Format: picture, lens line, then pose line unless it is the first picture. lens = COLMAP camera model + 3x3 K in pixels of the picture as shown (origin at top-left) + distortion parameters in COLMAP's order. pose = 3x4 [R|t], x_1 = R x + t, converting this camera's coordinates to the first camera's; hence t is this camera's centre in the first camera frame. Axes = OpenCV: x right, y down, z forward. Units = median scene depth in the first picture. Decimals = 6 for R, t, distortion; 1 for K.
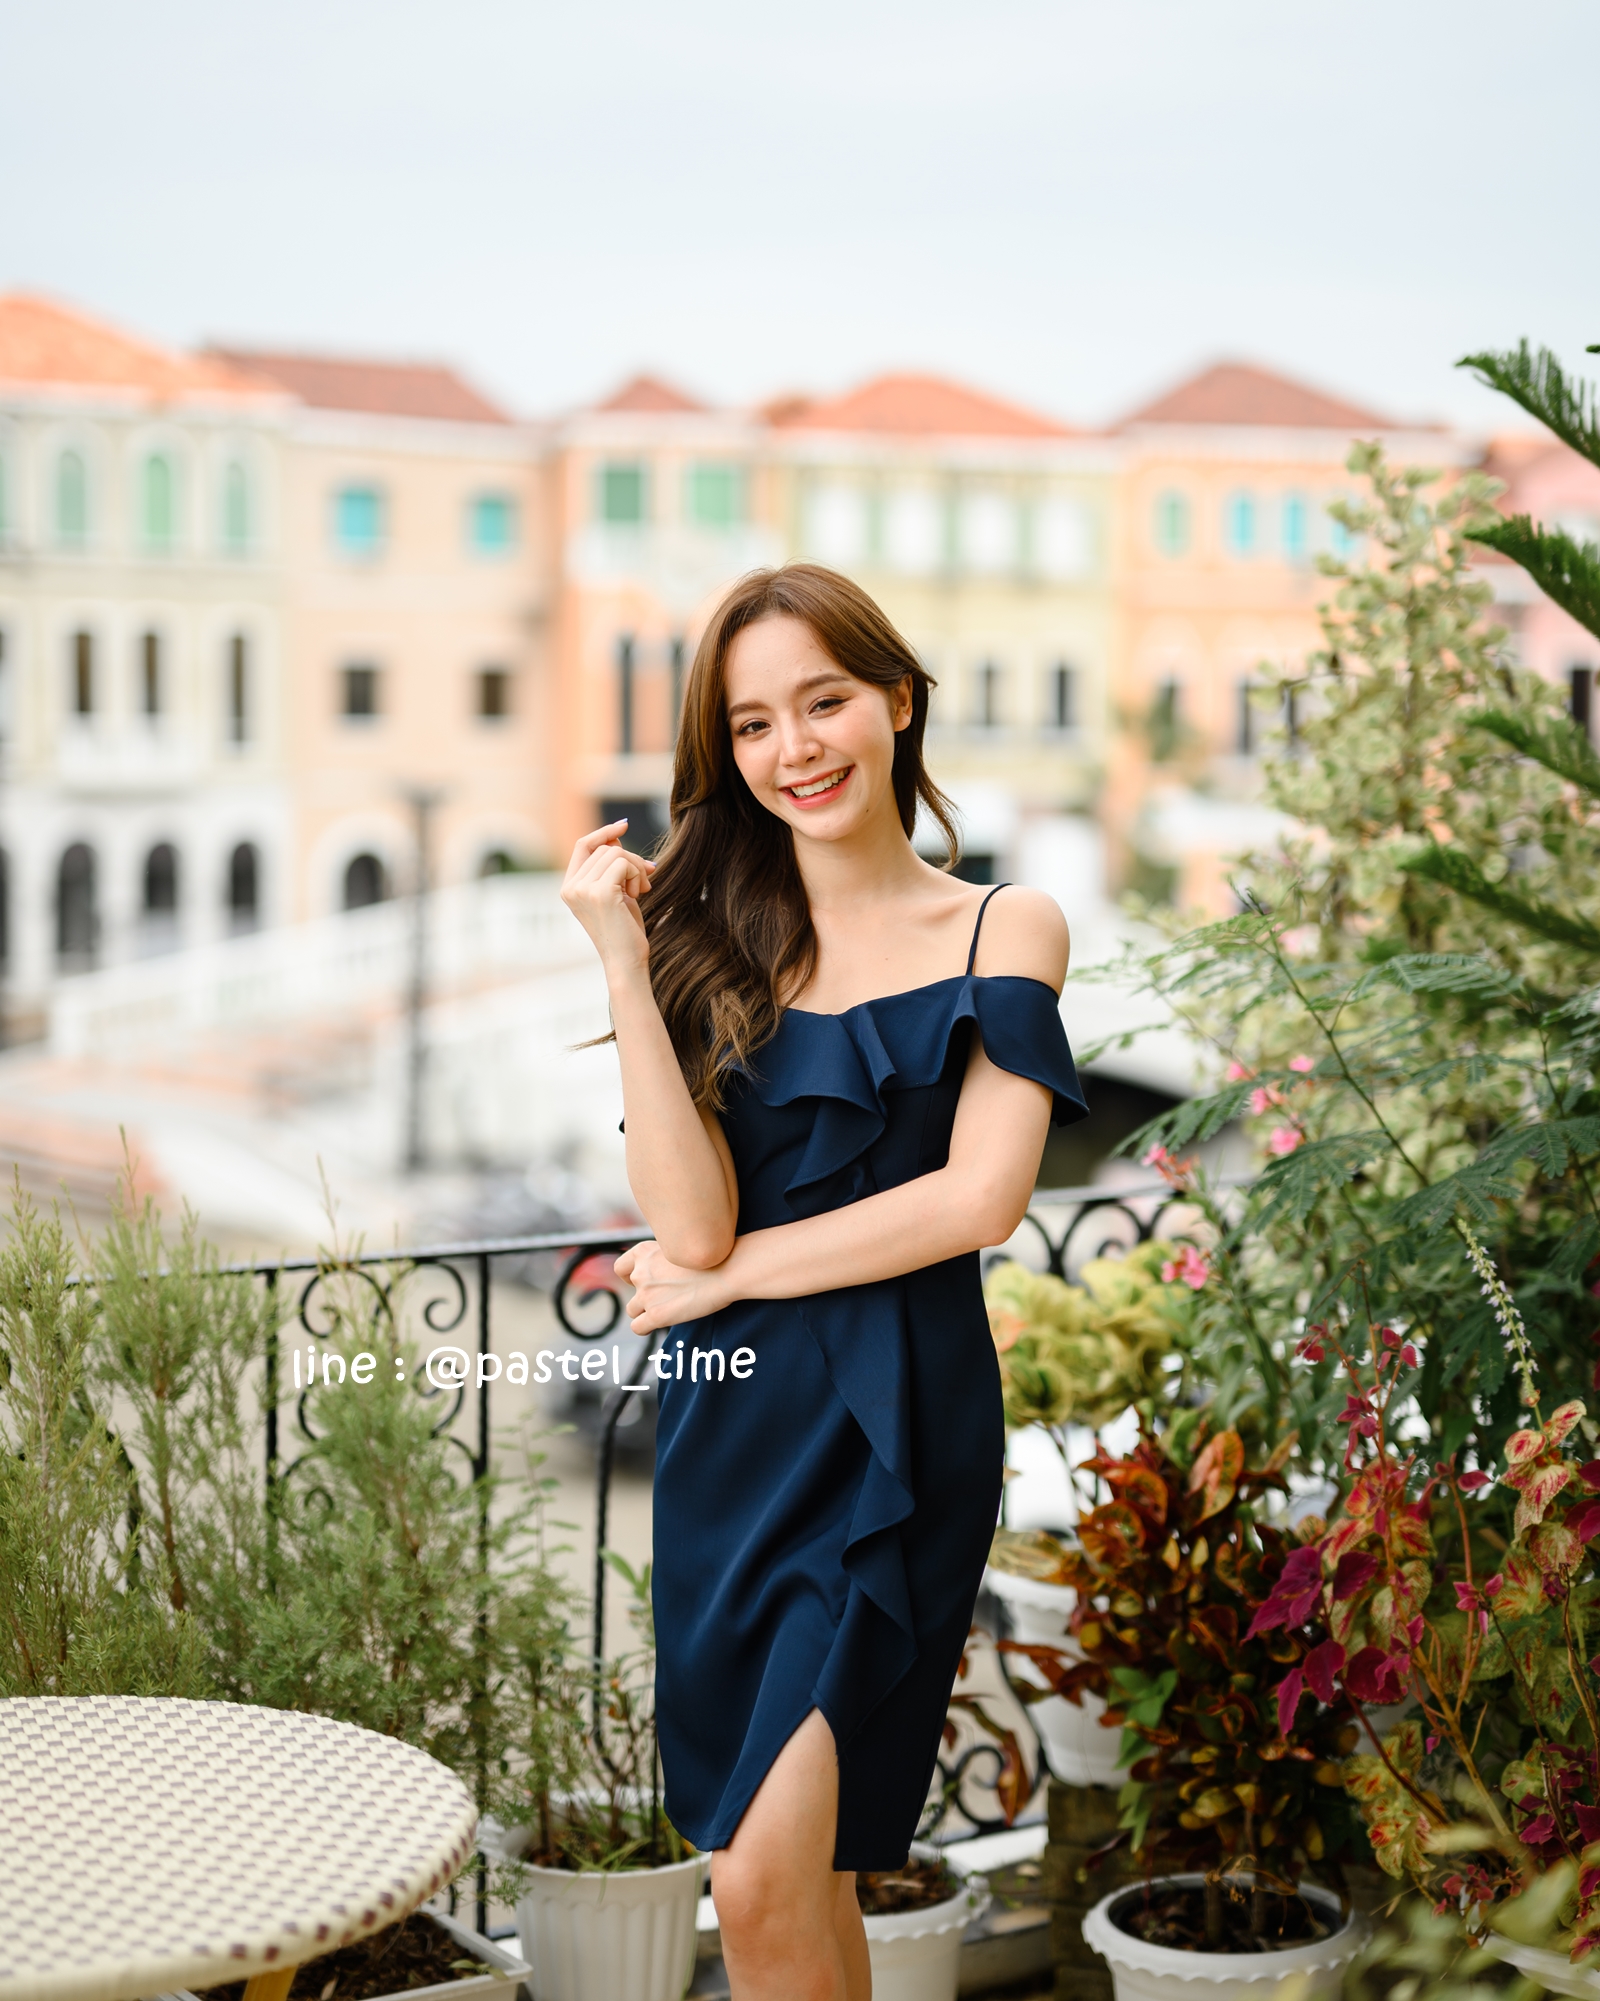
lens RADIAL K [[3429.2, 0, 800.0], [0, 3429.2, 1000.5], [0, 0, 1]] dist [0.016745, 0.227349]
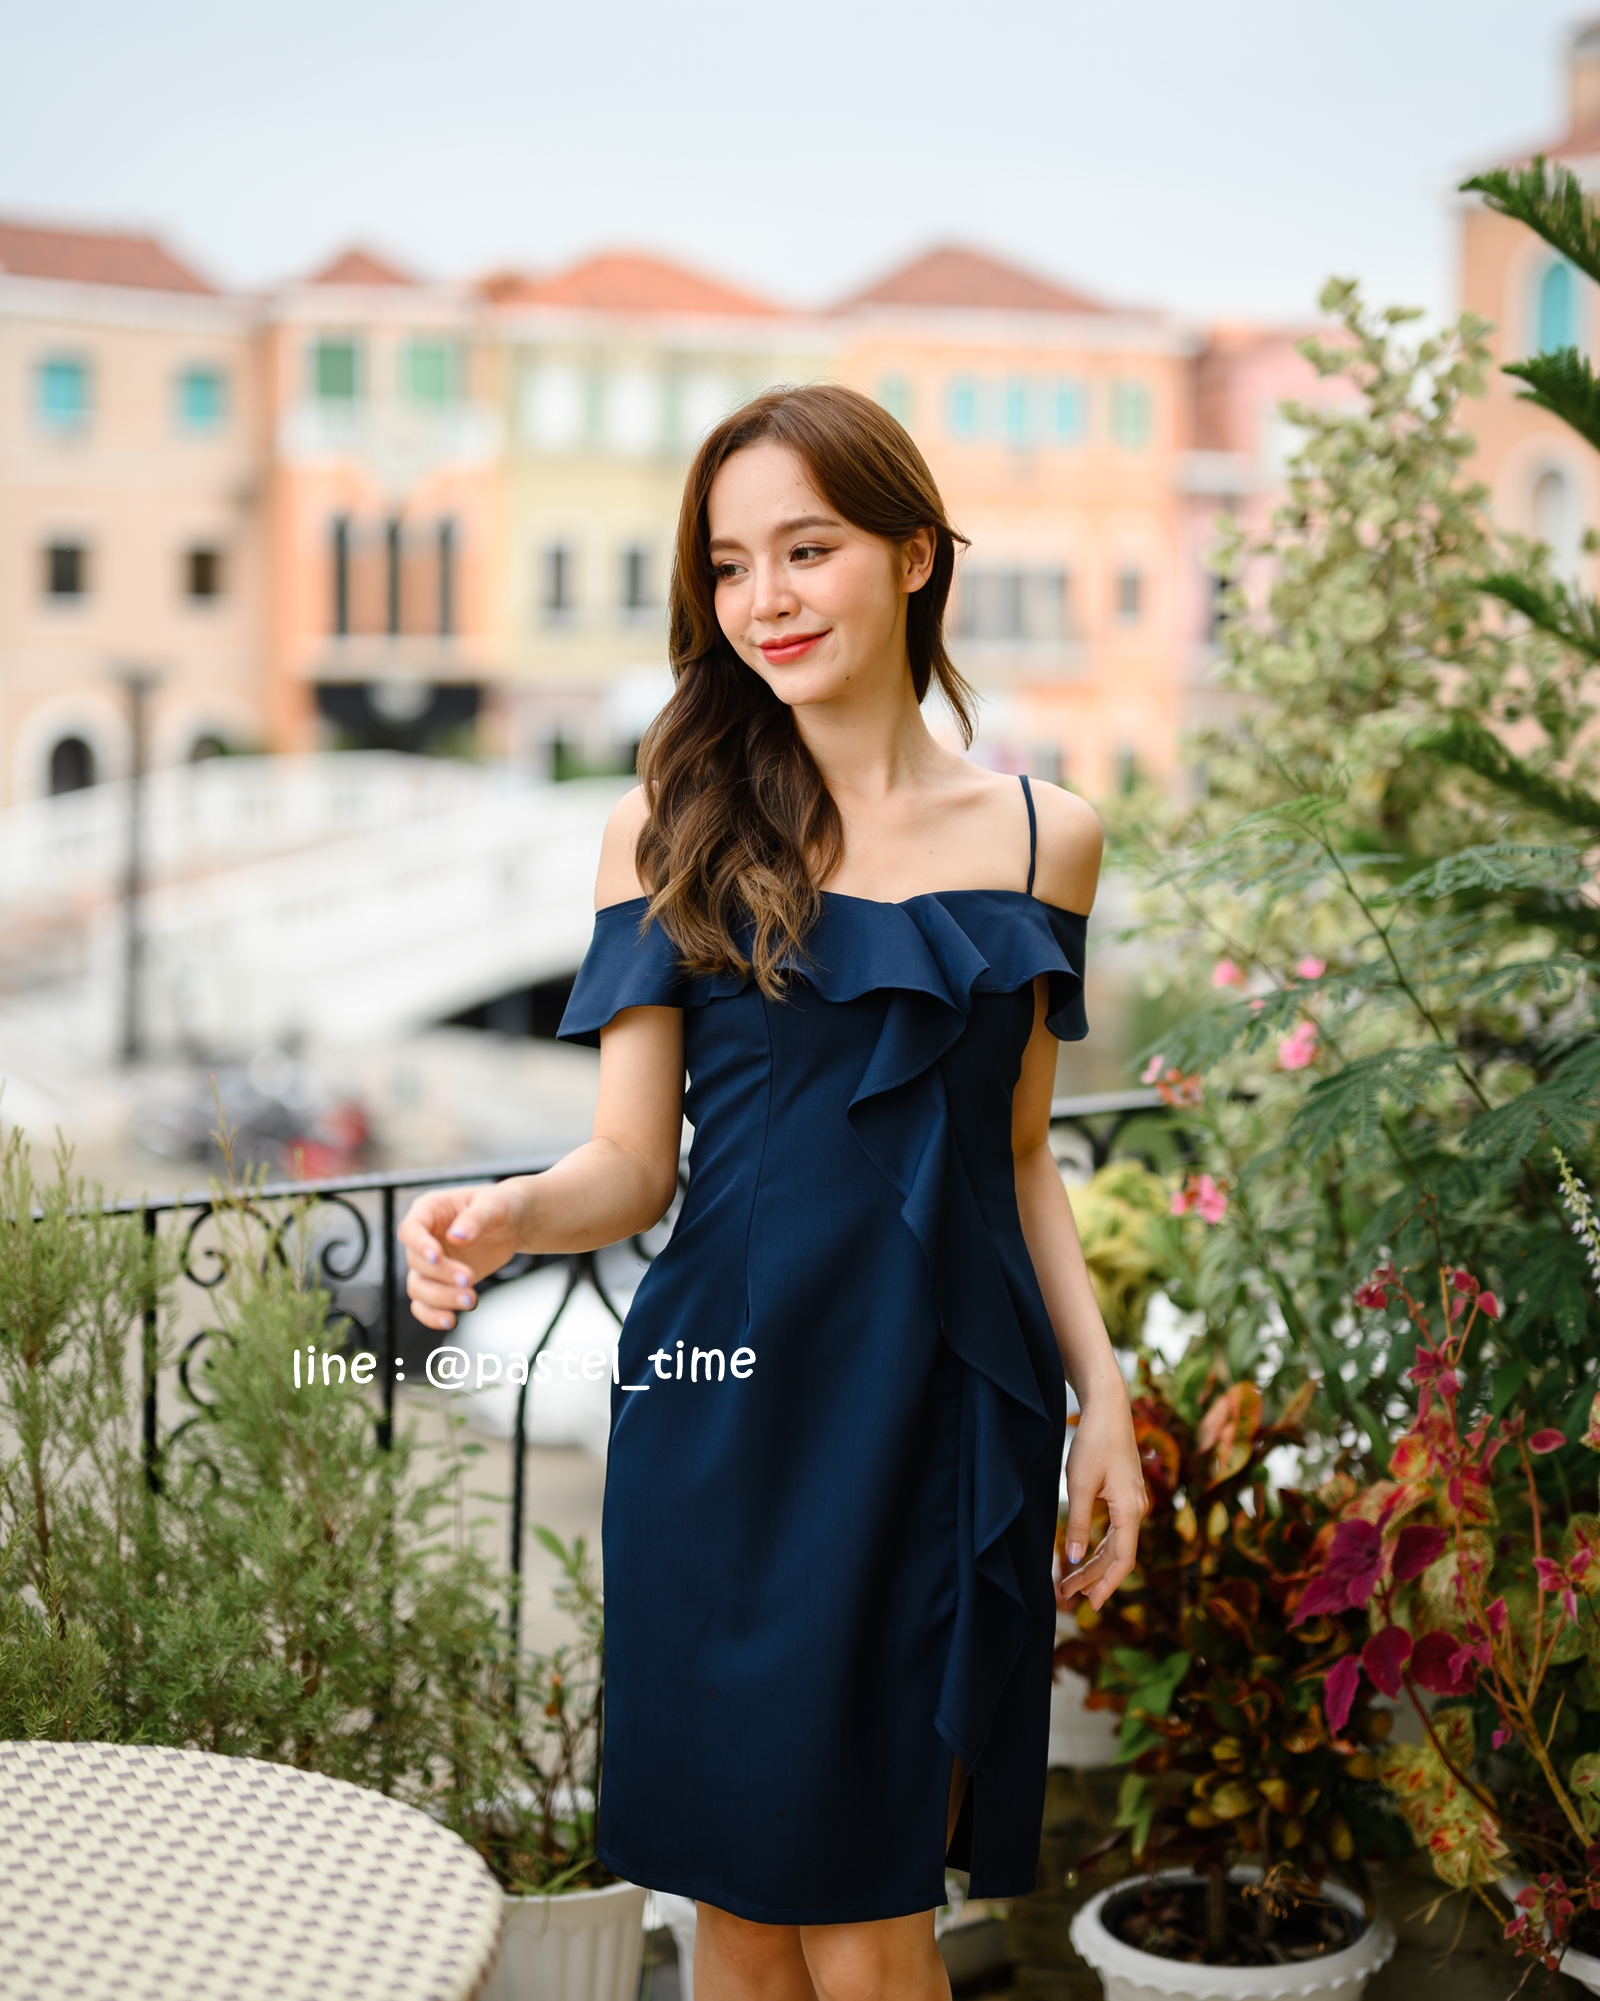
lens RADIAL K [[3429.2, 0, 800.0], [0, 3429.2, 1000.5], [0, 0, 1]] dist [0.016745, 0.227349]
pose [[0.996409, -0.002806, 0.084620, -0.063751], [0.000001, 0.999451, 0.033123, -0.002490], [-0.084667, -0.033004, 0.995863, 0.127820]]
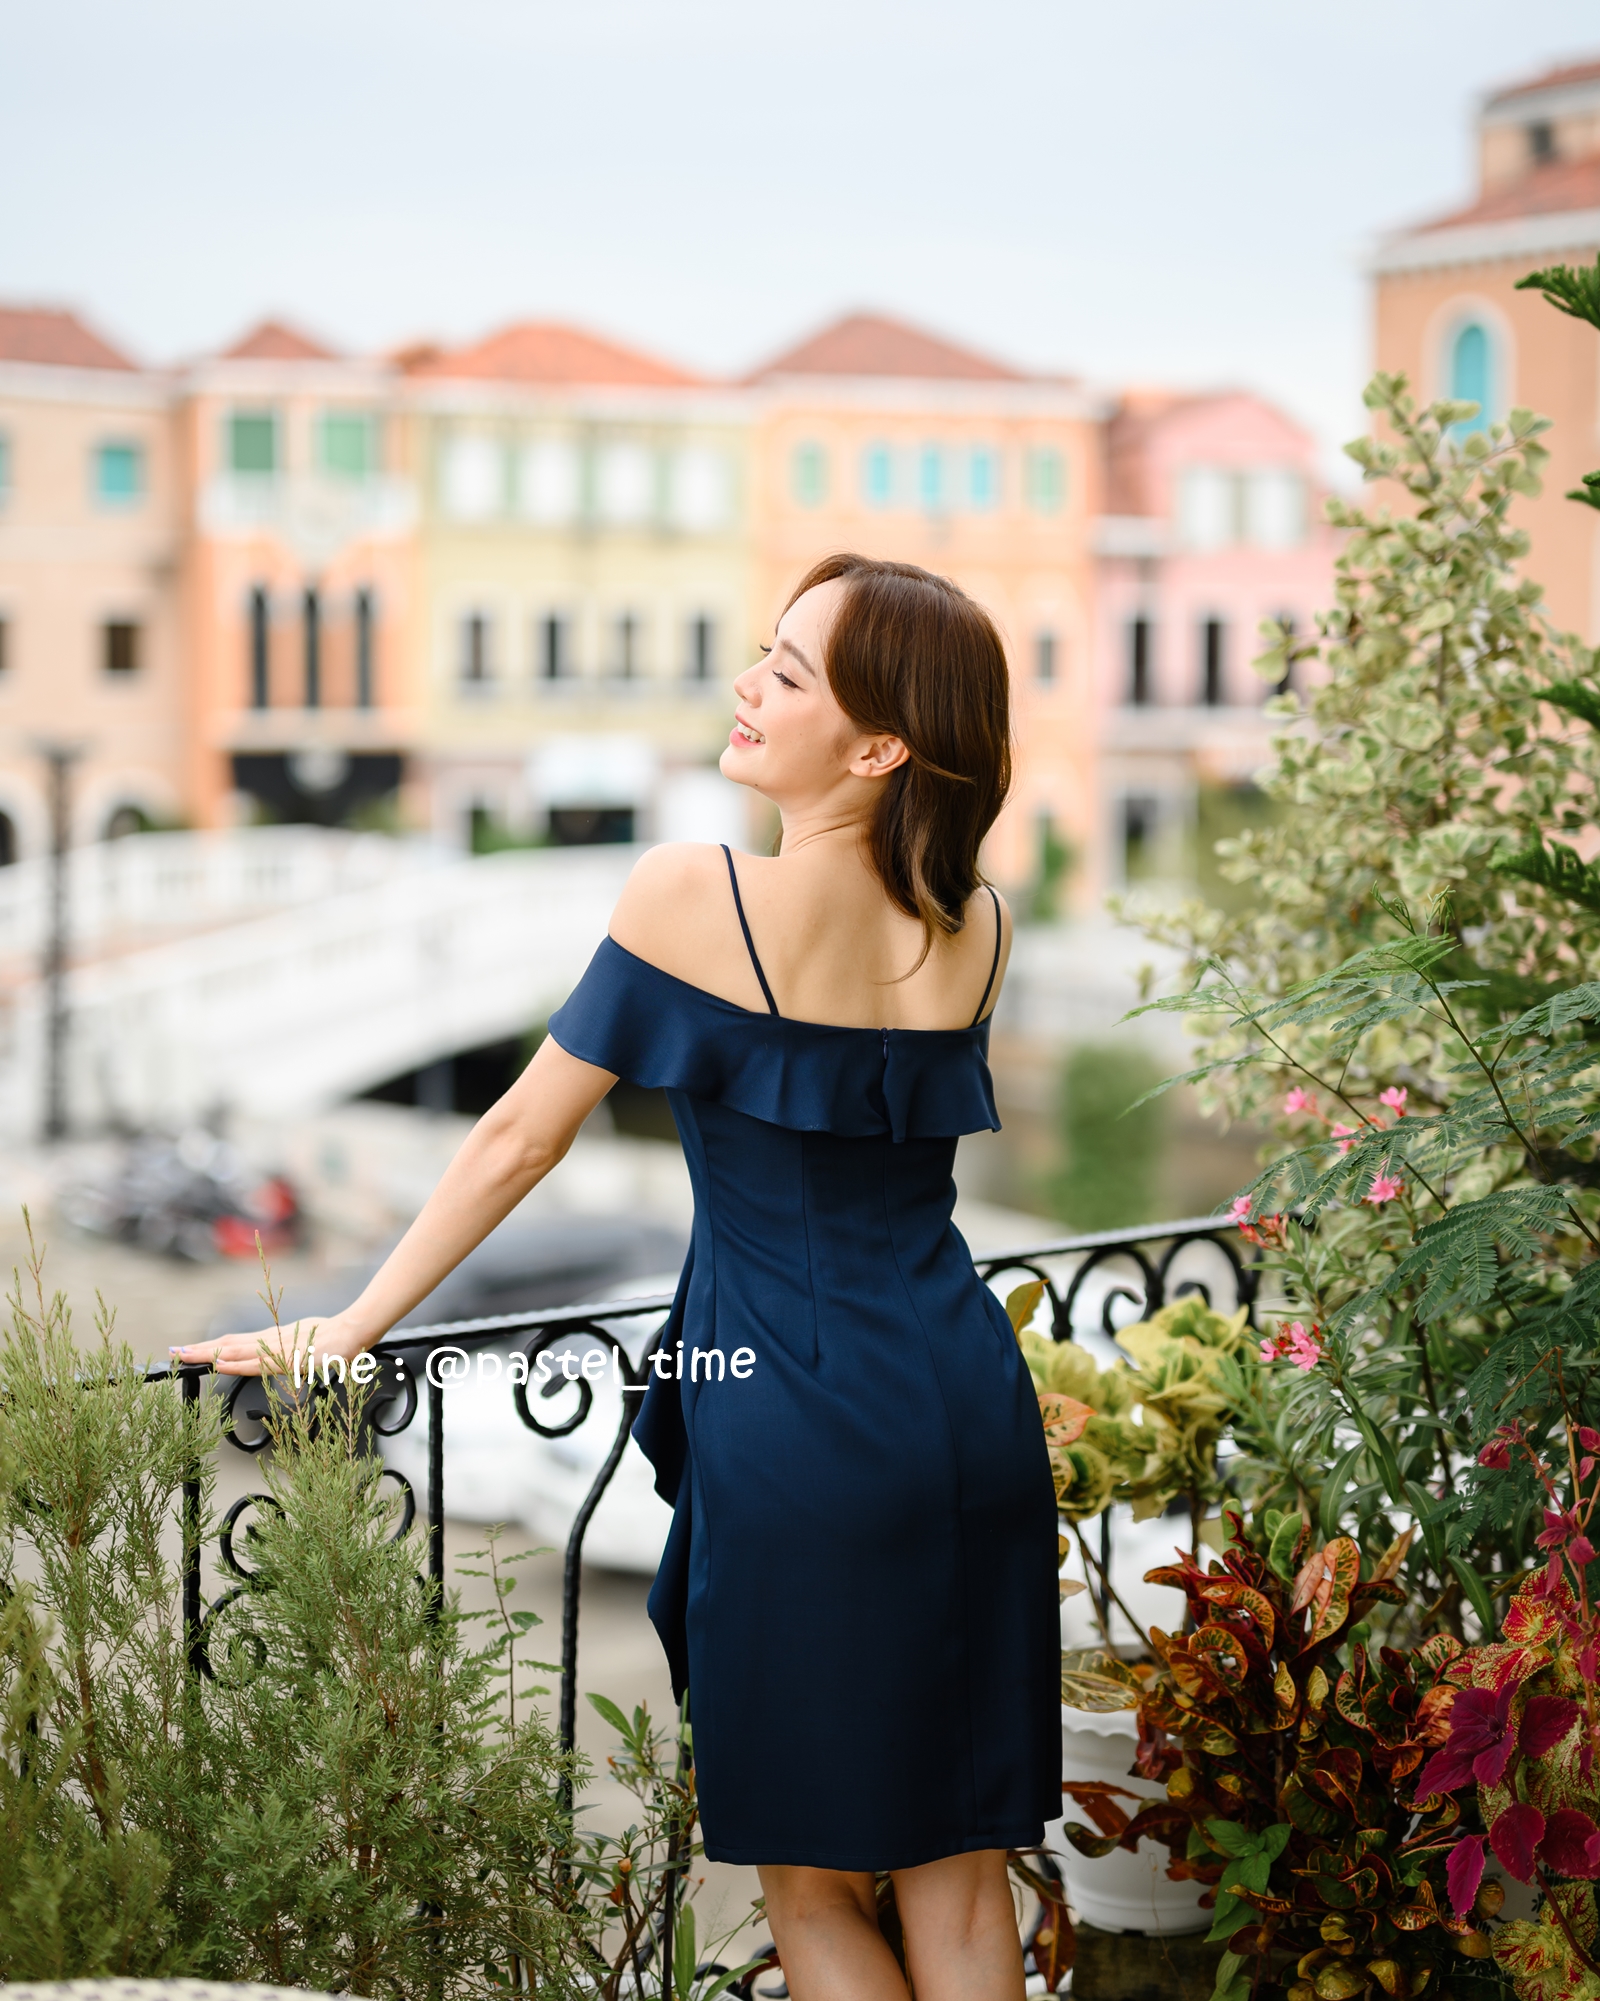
lens RADIAL K [[3423.8, 0, 765.1], [0, 3423.8, 989.4], [0, 0, 1]] dist [0.023882, 0.103944]
pose [[0.995016, -0.012256, 0.098959, -0.097148], [0.011171, 0.999871, 0.011509, -0.020464], [-0.099087, -0.010346, 0.995025, 0.172825]]
